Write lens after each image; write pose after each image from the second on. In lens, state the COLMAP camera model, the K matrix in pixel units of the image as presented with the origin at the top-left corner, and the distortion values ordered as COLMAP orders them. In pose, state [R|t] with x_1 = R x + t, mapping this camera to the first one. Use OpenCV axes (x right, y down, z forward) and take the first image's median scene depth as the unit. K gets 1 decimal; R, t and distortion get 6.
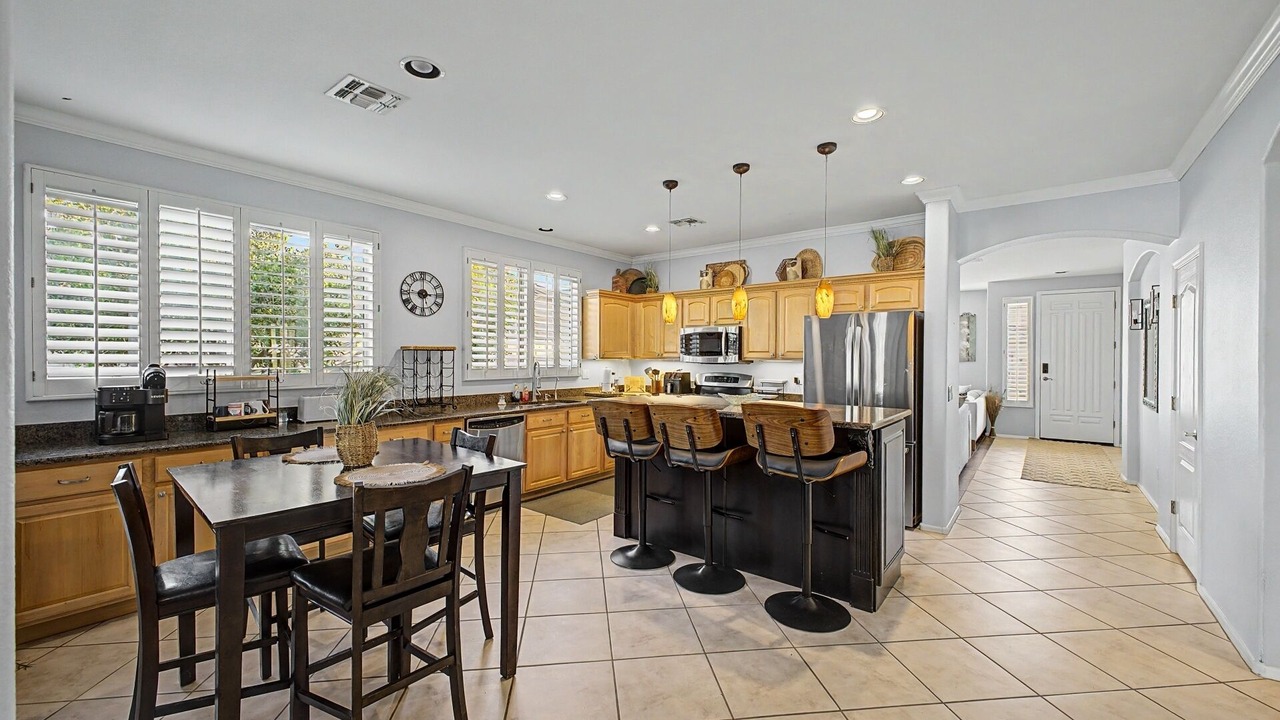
lens RADIAL K [[511.0, 0, 640.0], [0, 511.0, 360.0], [0, 0, 1]] dist [-0.000248, -0.000075]
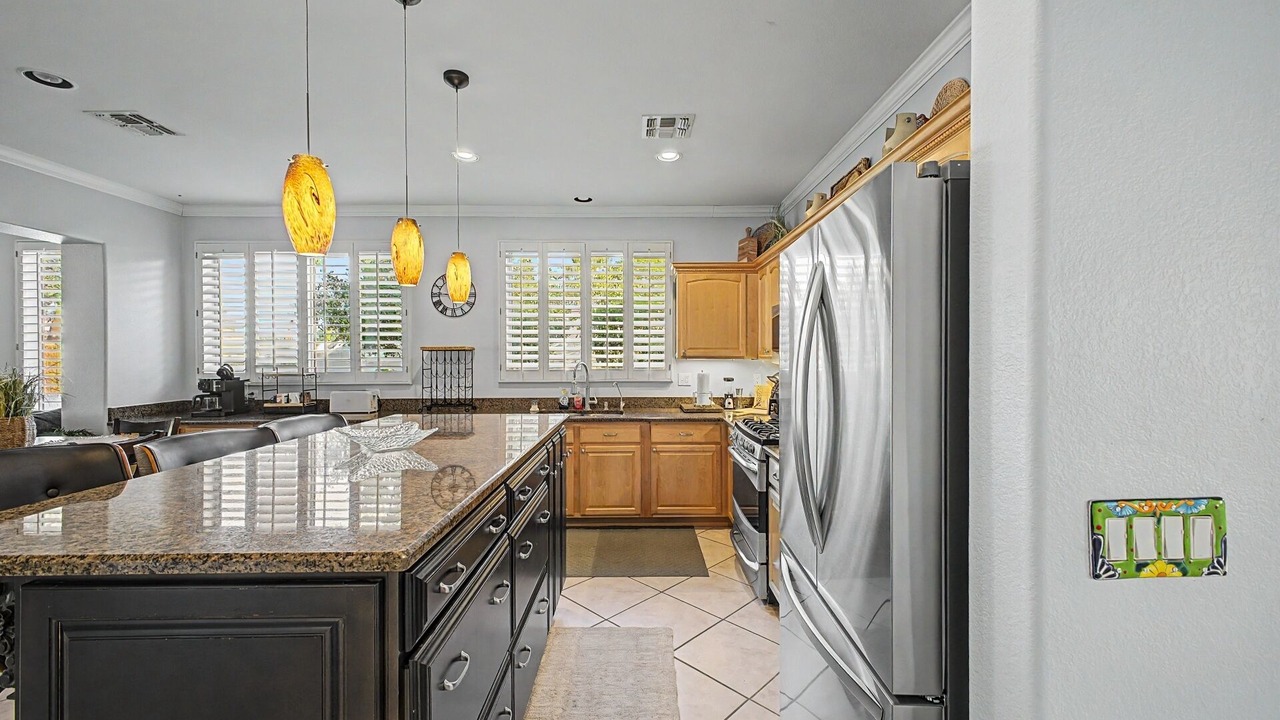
lens RADIAL K [[490.6, 0, 640.0], [0, 490.6, 360.0], [0, 0, 1]] dist [0.000794, 0.000028]
pose [[0.619600, 0.003398, -0.784910, 0.557222], [0.001949, 0.999981, 0.005867, -0.005782], [0.784915, -0.005165, 0.619582, 0.683637]]
